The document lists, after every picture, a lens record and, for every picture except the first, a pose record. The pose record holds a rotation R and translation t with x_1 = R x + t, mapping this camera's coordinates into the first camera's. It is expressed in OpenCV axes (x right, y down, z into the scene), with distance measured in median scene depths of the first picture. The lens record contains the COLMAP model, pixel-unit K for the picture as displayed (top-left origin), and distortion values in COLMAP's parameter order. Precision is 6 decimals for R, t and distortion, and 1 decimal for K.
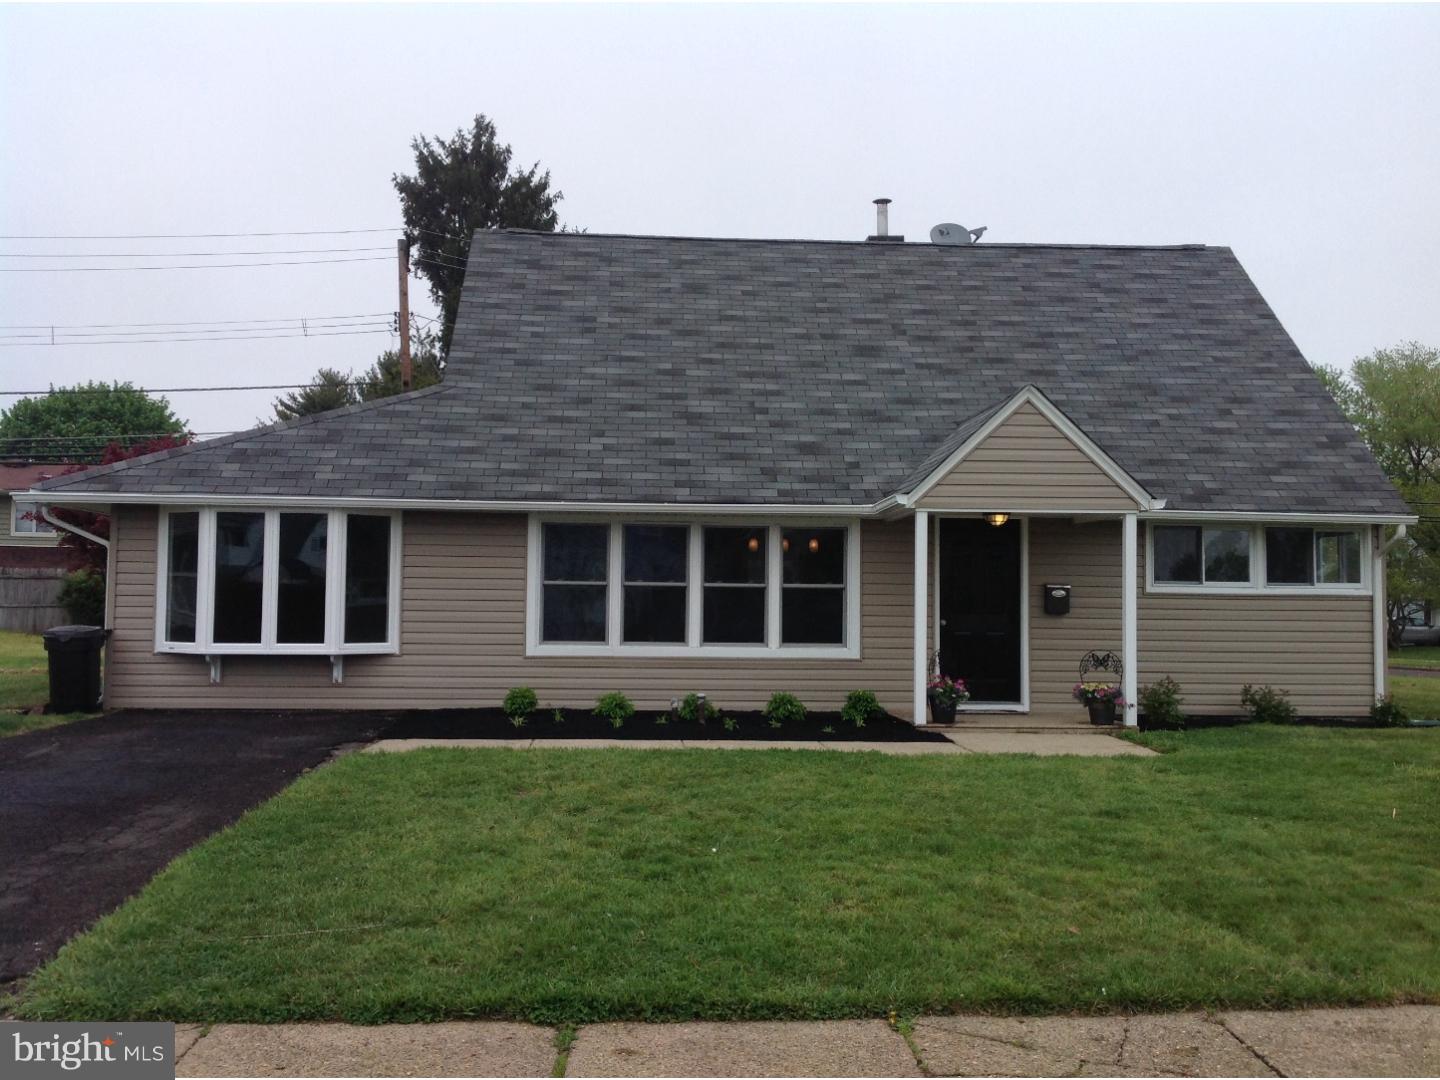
lens RADIAL K [[1358.6, 0, 586.7], [0, 1358.6, 590.2], [0, 0, 1]] dist [0.097807, -0.217430]
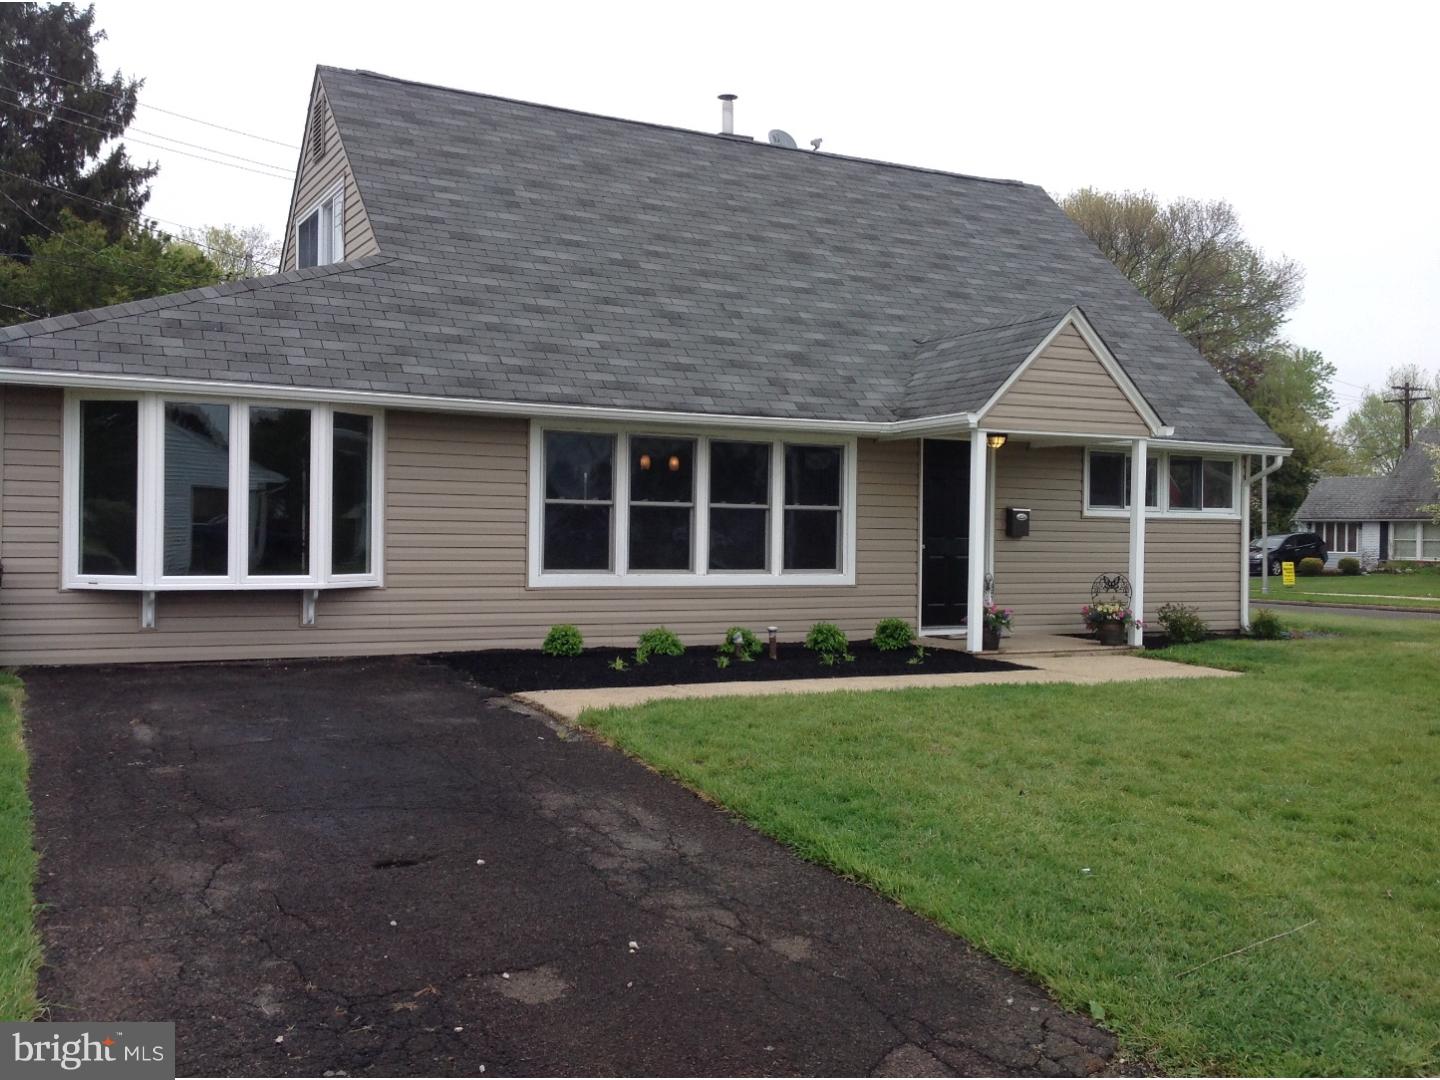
lens RADIAL K [[1430.3, 0, 716.8], [0, 1430.3, 588.9], [0, 0, 1]] dist [0.106772, -0.233611]
pose [[0.903512, -0.015629, 0.428278, -0.327754], [-0.007667, 0.998585, 0.052615, 0.001337], [-0.428495, -0.050822, 0.902114, 0.141543]]
